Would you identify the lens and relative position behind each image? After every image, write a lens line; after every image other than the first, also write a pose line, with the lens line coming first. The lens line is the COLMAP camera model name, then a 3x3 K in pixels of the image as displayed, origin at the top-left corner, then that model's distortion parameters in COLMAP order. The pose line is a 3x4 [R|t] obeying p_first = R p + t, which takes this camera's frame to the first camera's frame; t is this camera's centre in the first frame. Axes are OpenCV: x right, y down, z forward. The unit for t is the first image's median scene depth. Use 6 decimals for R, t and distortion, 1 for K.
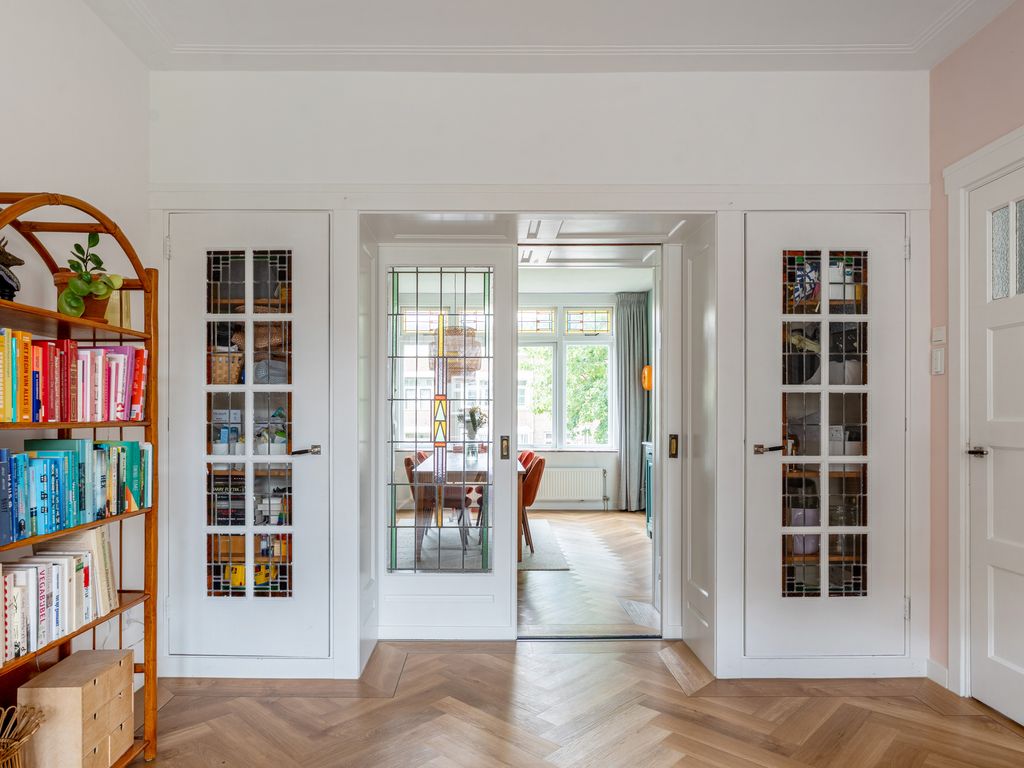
lens RADIAL K [[653.8, 0, 489.2], [0, 653.8, 411.2], [0, 0, 1]] dist [-0.003233, 0.000547]
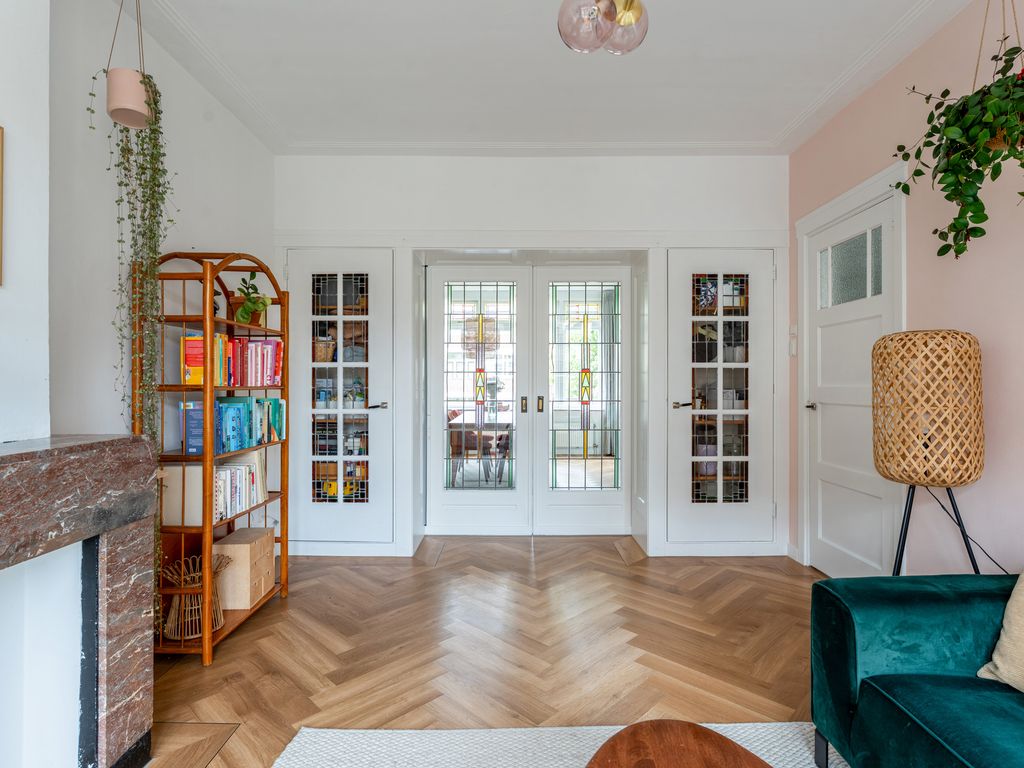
lens RADIAL K [[541.4, 0, 514.3], [0, 541.4, 380.8], [0, 0, 1]] dist [-0.004856, 0.001523]
pose [[0.999999, 0.000263, 0.000971, 0.035233], [-0.000265, 0.999999, 0.001664, -0.000275], [-0.000971, -0.001664, 0.999998, -0.253973]]
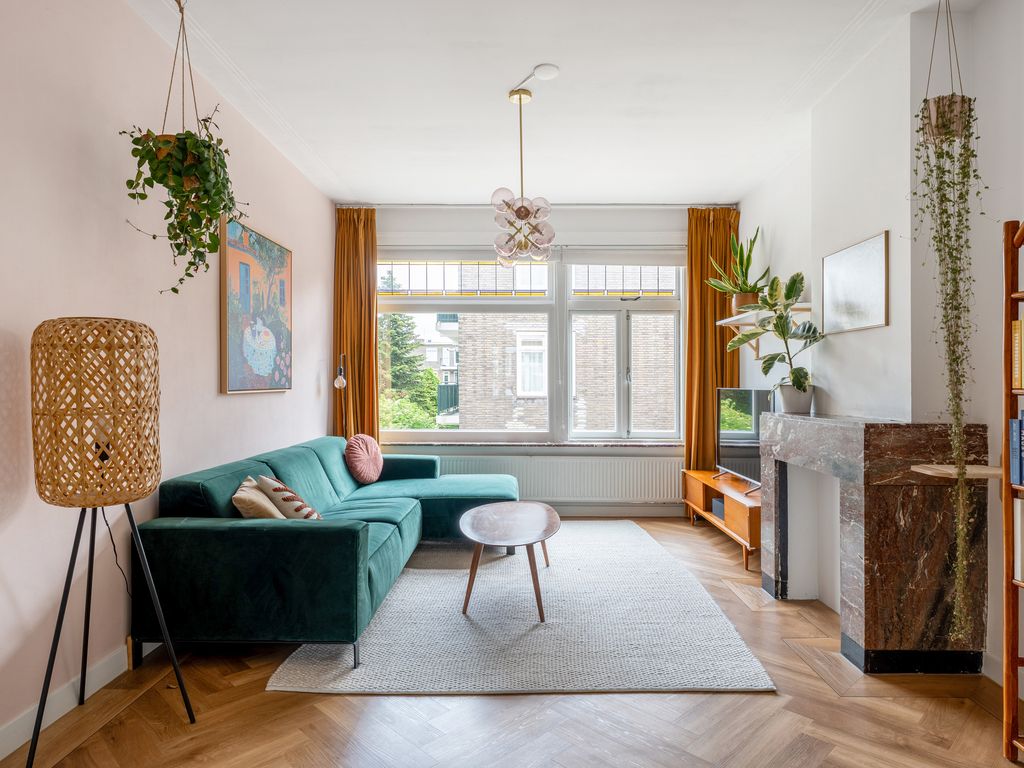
lens RADIAL K [[633.2, 0, 513.7], [0, 633.2, 384.7], [0, 0, 1]] dist [-0.003049, -0.001607]
pose [[-0.999790, -0.001281, 0.020467, 0.116788], [-0.001404, 0.999981, -0.006011, 0.010380], [-0.020459, -0.006039, -0.999772, 1.206948]]
